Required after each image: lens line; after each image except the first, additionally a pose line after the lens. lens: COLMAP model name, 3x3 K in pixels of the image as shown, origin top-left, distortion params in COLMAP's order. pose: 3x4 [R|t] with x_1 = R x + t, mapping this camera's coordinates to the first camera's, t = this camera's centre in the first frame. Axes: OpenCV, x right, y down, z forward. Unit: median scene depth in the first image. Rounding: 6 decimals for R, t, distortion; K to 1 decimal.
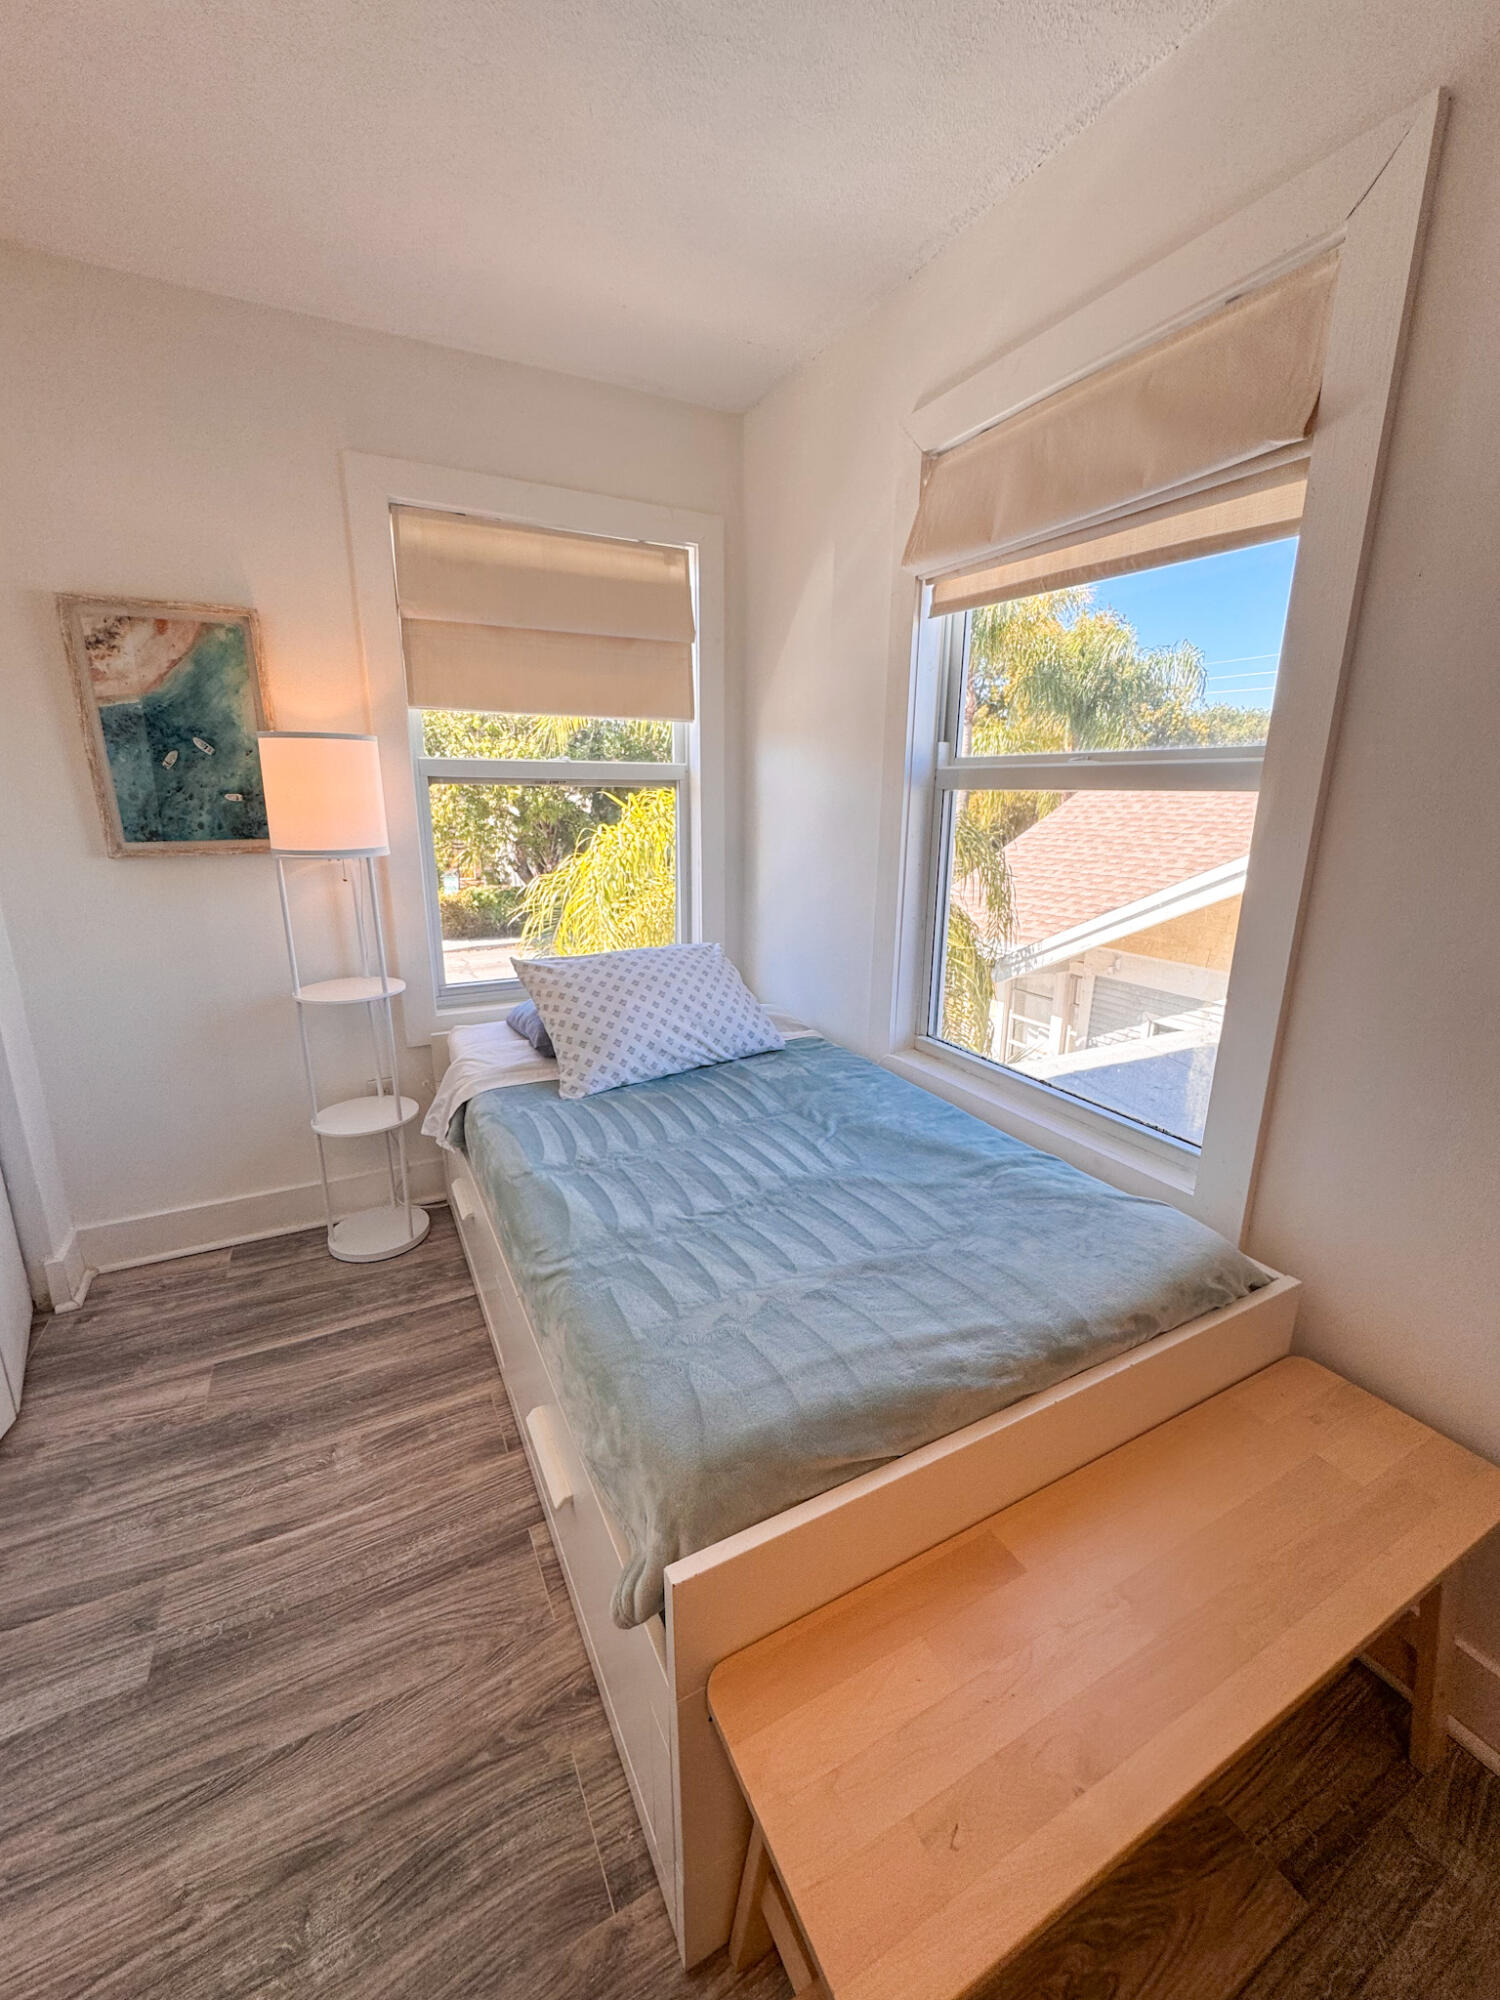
lens RADIAL K [[797.4, 0, 750.0], [0, 797.4, 1000.0], [0, 0, 1]] dist [-0.002346, 0.000409]
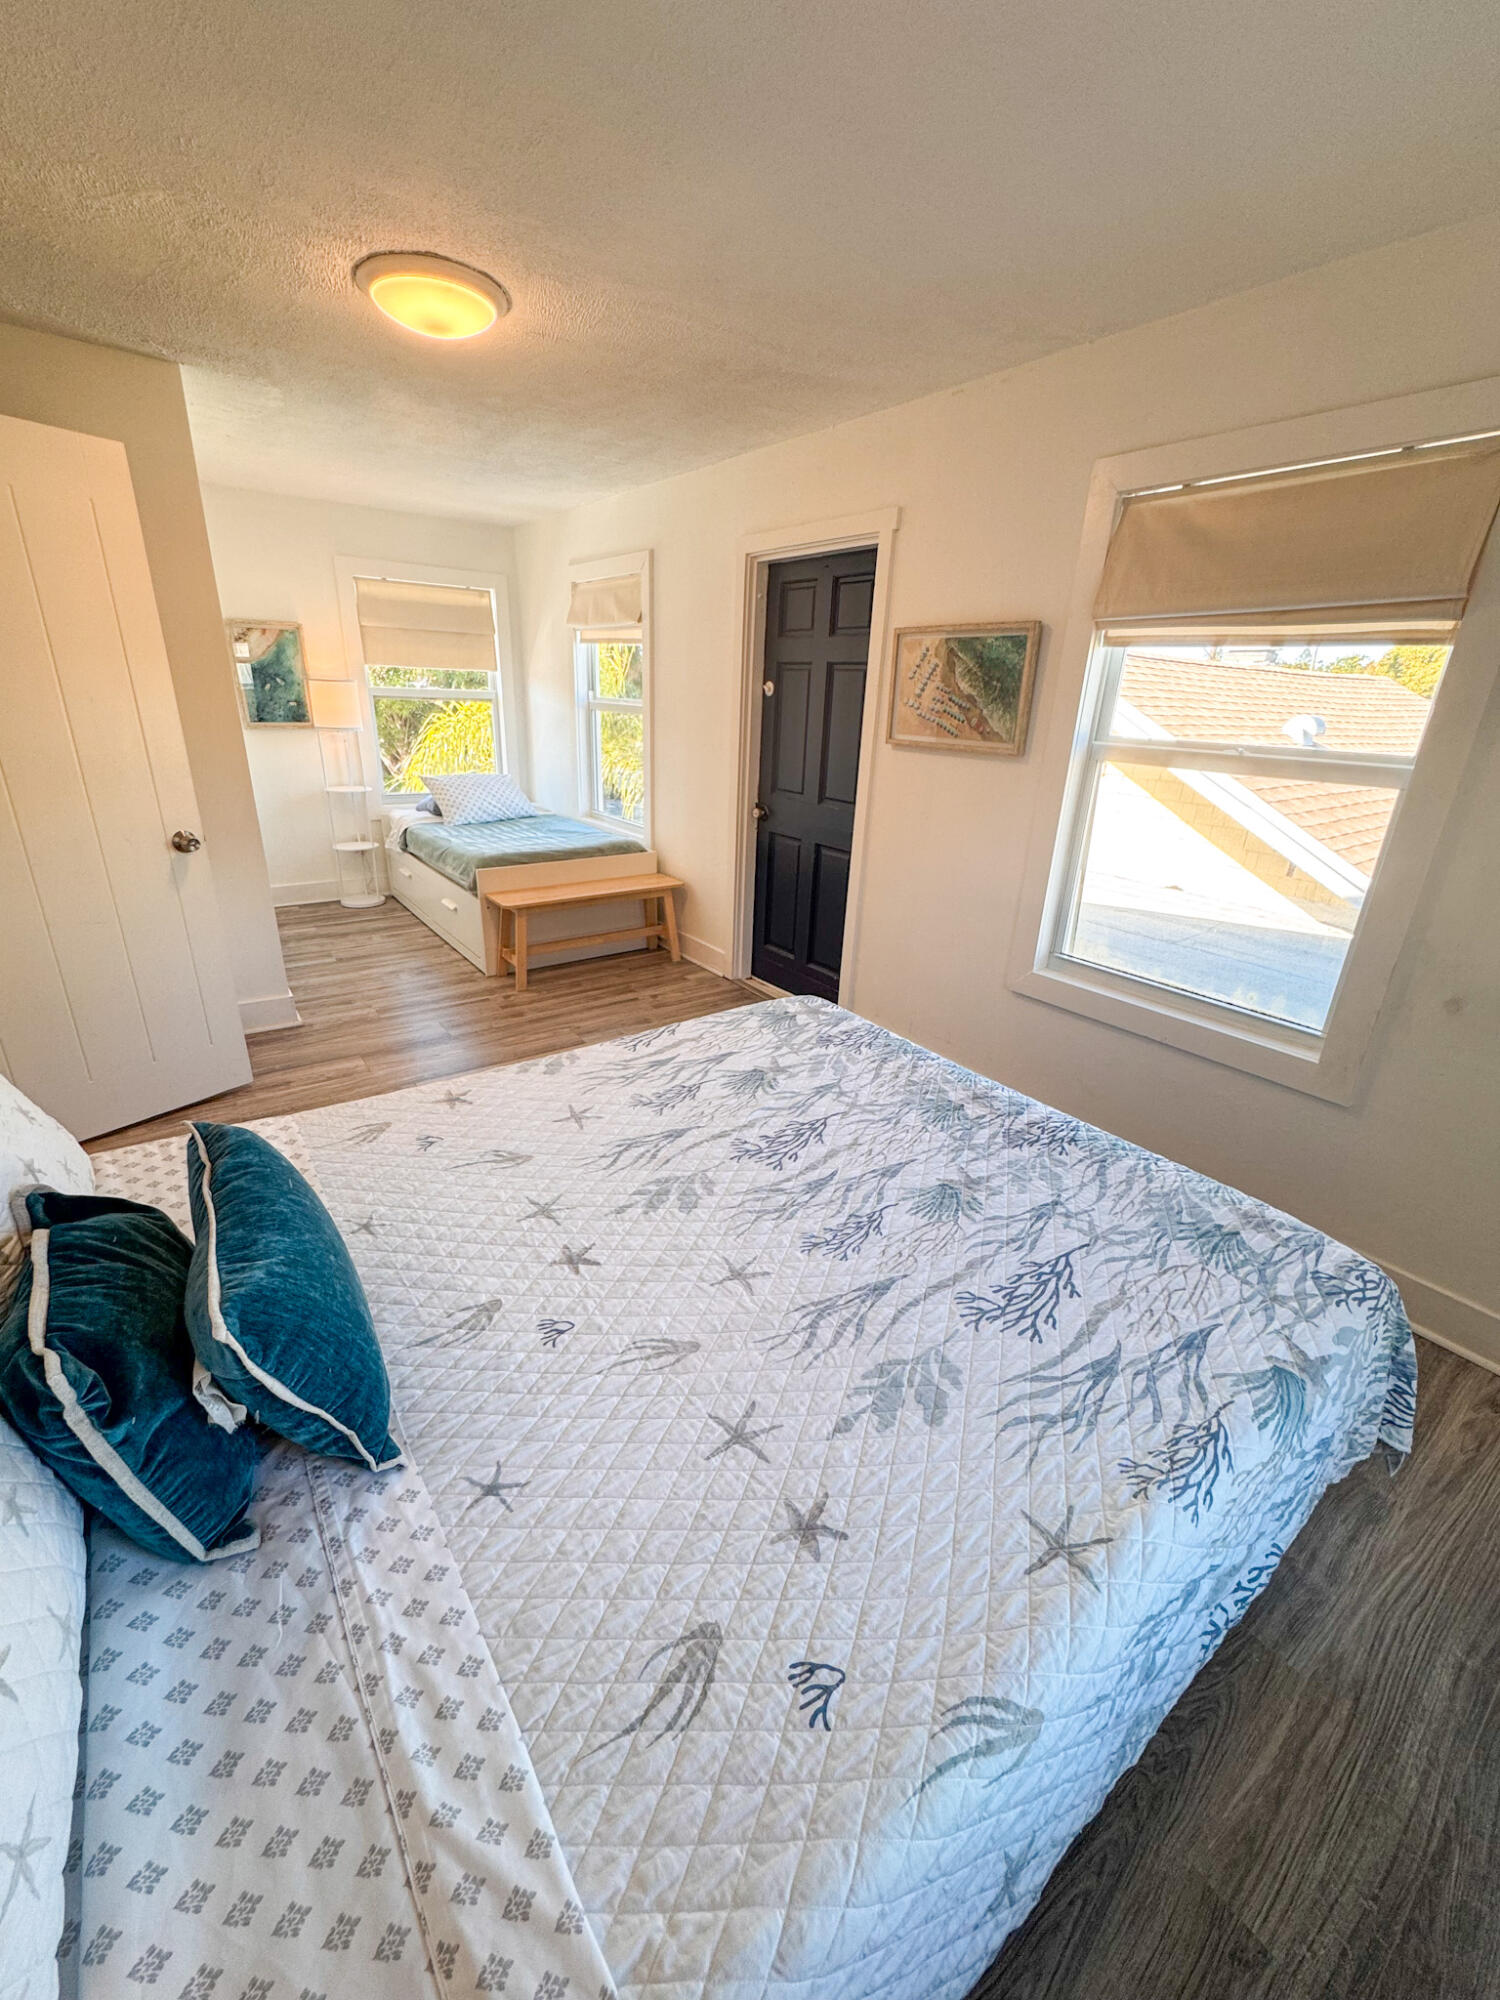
lens RADIAL K [[801.8, 0, 755.6], [0, 801.8, 997.7], [0, 0, 1]] dist [-0.001222, 0.000363]
pose [[0.986902, -0.027743, 0.158917, 0.322418], [0.009759, 0.993564, 0.112849, 0.374960], [-0.161025, -0.109820, 0.980821, -1.729560]]
